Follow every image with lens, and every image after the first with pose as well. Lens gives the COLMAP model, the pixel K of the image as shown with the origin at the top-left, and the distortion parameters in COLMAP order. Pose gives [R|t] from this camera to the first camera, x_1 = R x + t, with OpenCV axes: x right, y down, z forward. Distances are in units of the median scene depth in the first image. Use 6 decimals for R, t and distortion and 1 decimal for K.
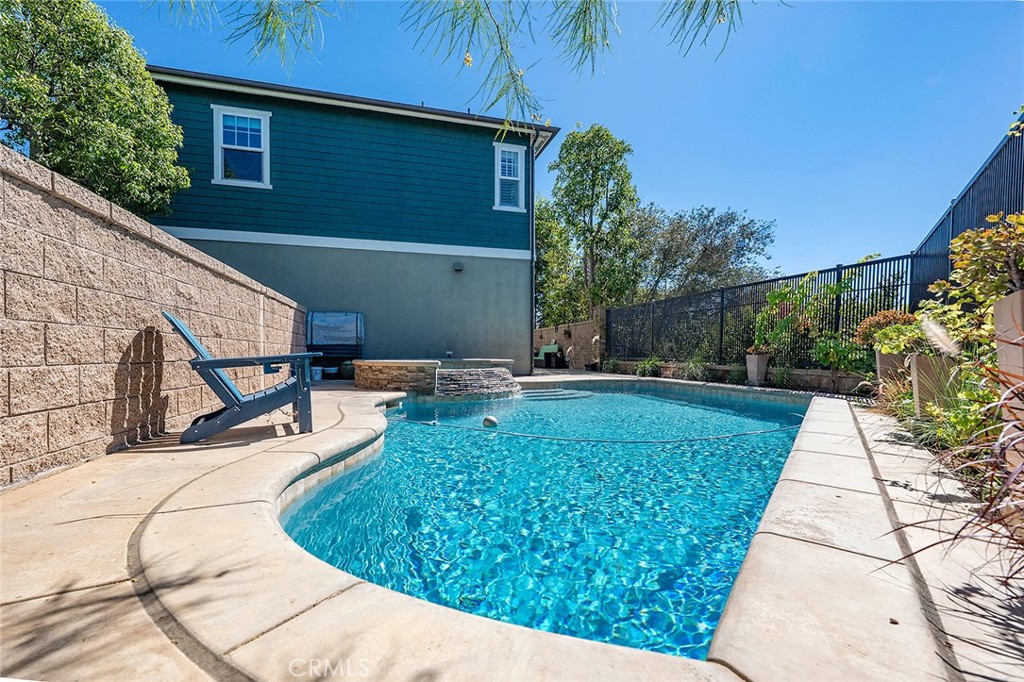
lens RADIAL K [[383.7, 0, 510.1], [0, 383.7, 348.5], [0, 0, 1]] dist [-0.001683, -0.000105]
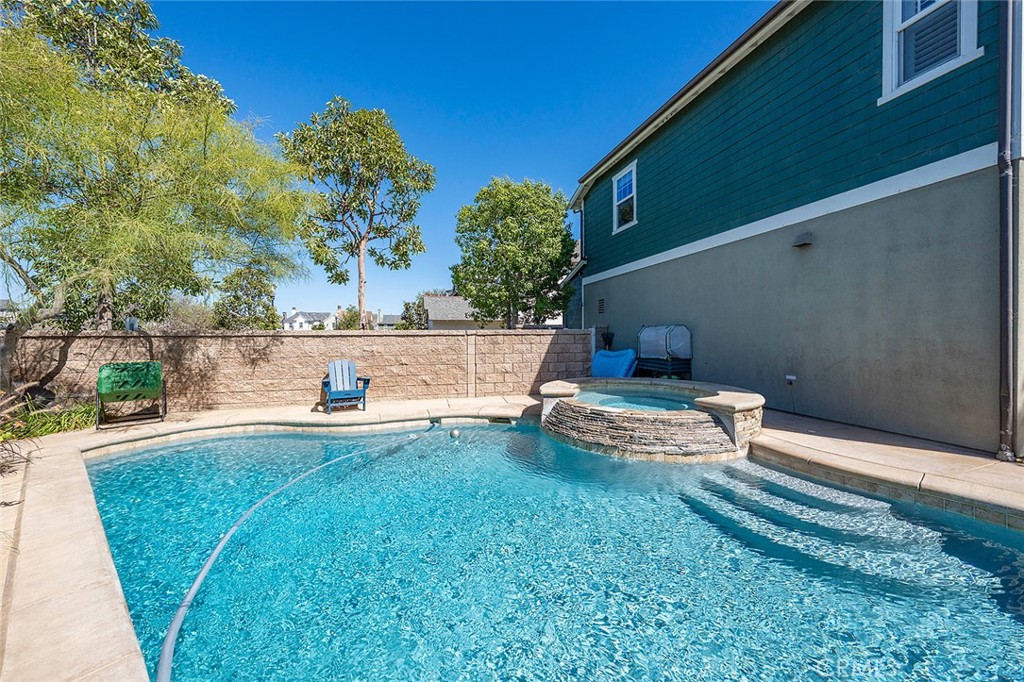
lens RADIAL K [[354.4, 0, 511.6], [0, 354.4, 338.2], [0, 0, 1]] dist [0.001058, 0.000152]
pose [[0.049286, 0.001722, -0.998783, 0.418577], [0.007085, 0.999973, 0.002074, -0.059445], [0.998760, -0.007178, 0.049273, 0.505583]]
